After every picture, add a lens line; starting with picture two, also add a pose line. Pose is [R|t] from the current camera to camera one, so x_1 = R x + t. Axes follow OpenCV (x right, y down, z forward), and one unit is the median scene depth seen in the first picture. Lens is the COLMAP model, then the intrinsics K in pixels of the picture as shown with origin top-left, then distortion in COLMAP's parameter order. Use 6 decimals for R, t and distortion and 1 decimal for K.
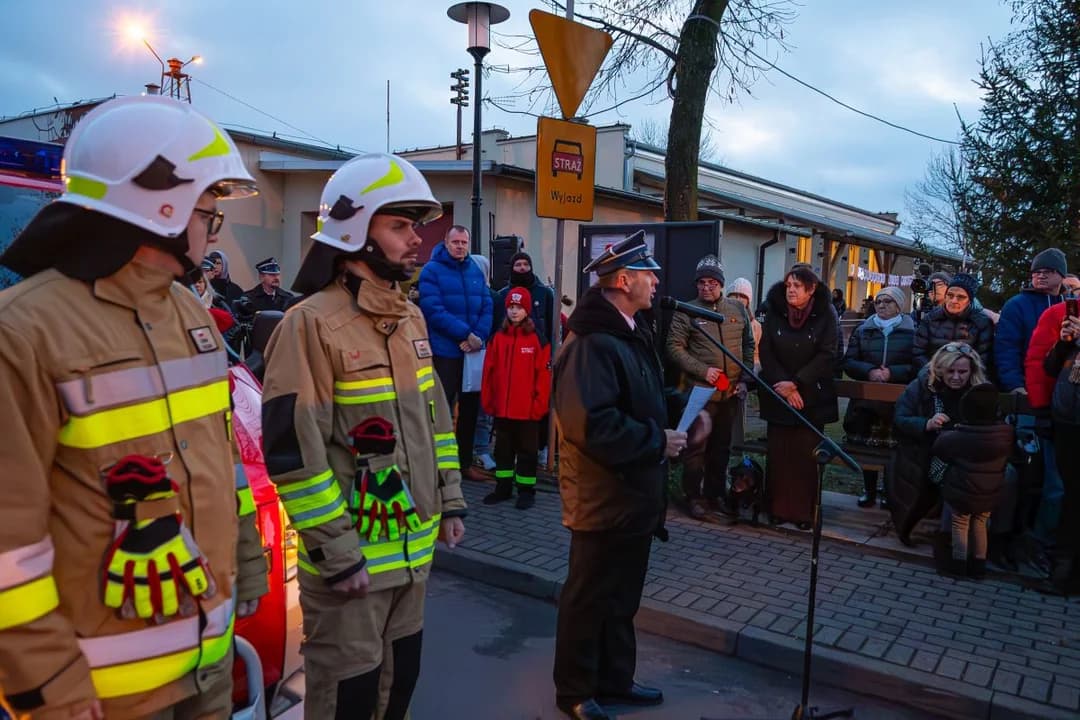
lens RADIAL K [[797.2, 0, 532.3], [0, 797.2, 361.1], [0, 0, 1]] dist [-0.010272, -0.009957]
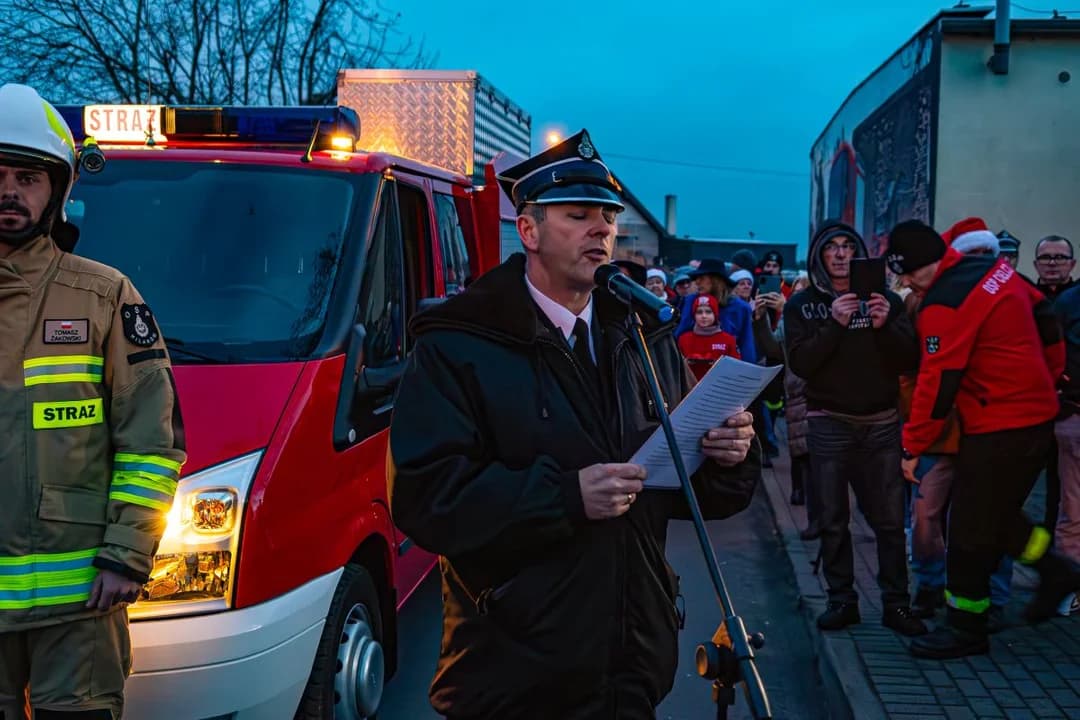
lens RADIAL K [[1248.9, 0, 528.5], [0, 1248.9, 361.1], [0, 0, 1]] dist [-0.007404, -0.037200]
pose [[0.494773, 0.047108, -0.867744, 0.165757], [-0.080187, 0.996745, 0.008390, -0.004695], [0.865315, 0.065431, 0.496940, 0.118765]]
